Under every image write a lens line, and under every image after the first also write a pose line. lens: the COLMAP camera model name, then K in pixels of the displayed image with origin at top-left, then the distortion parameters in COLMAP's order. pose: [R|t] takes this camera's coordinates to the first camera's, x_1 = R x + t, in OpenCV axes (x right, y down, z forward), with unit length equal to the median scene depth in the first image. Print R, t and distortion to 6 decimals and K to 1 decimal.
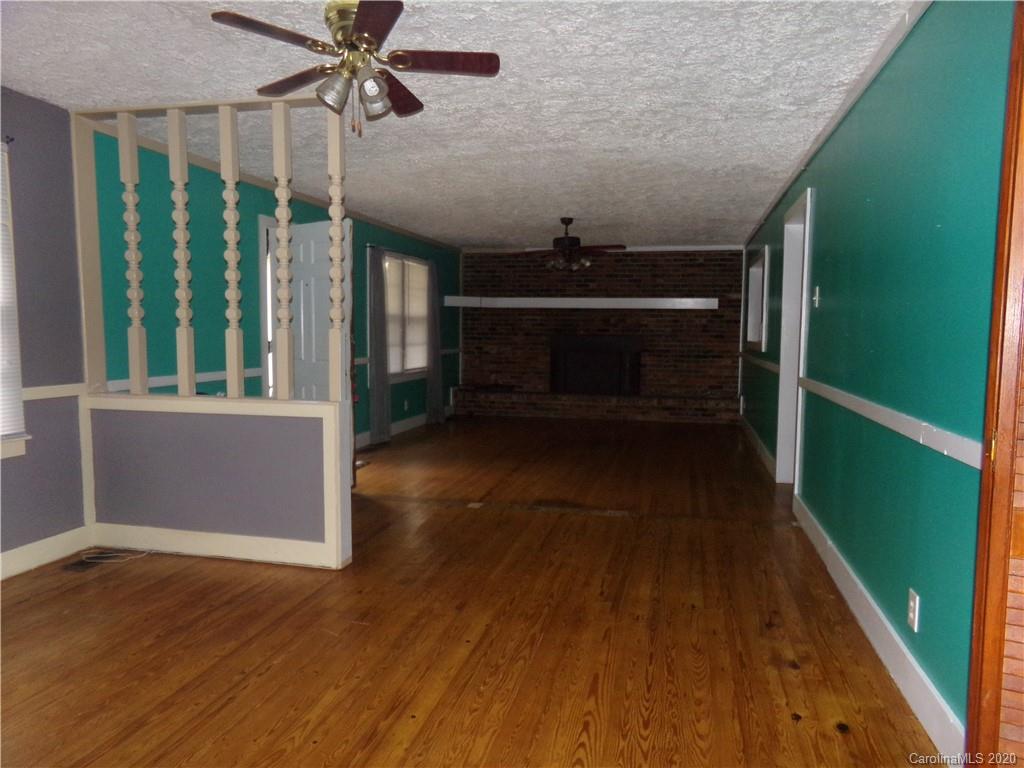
lens RADIAL K [[709.5, 0, 516.2], [0, 709.5, 385.1], [0, 0, 1]] dist [-0.101101, 0.186290]
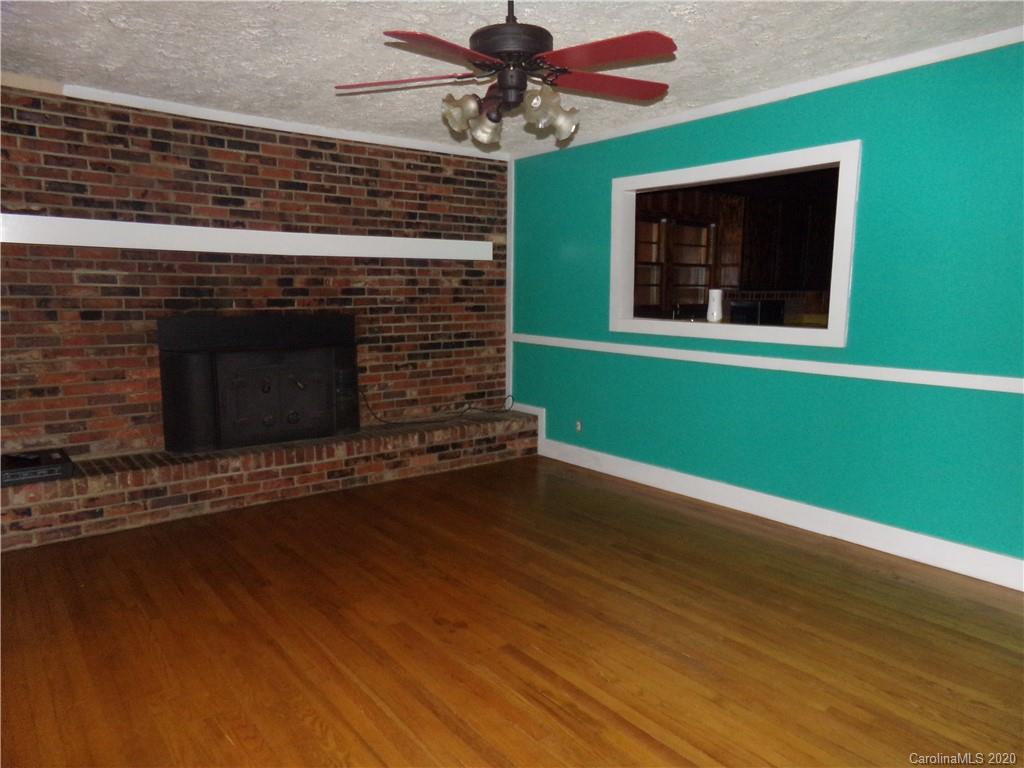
lens RADIAL K [[709.5, 0, 516.2], [0, 709.5, 385.1], [0, 0, 1]] dist [-0.101101, 0.186290]
pose [[0.624592, -0.109908, 0.773179, -0.149289], [0.063513, 0.993917, 0.089978, -0.056676], [-0.778365, -0.007093, 0.627773, 0.605320]]
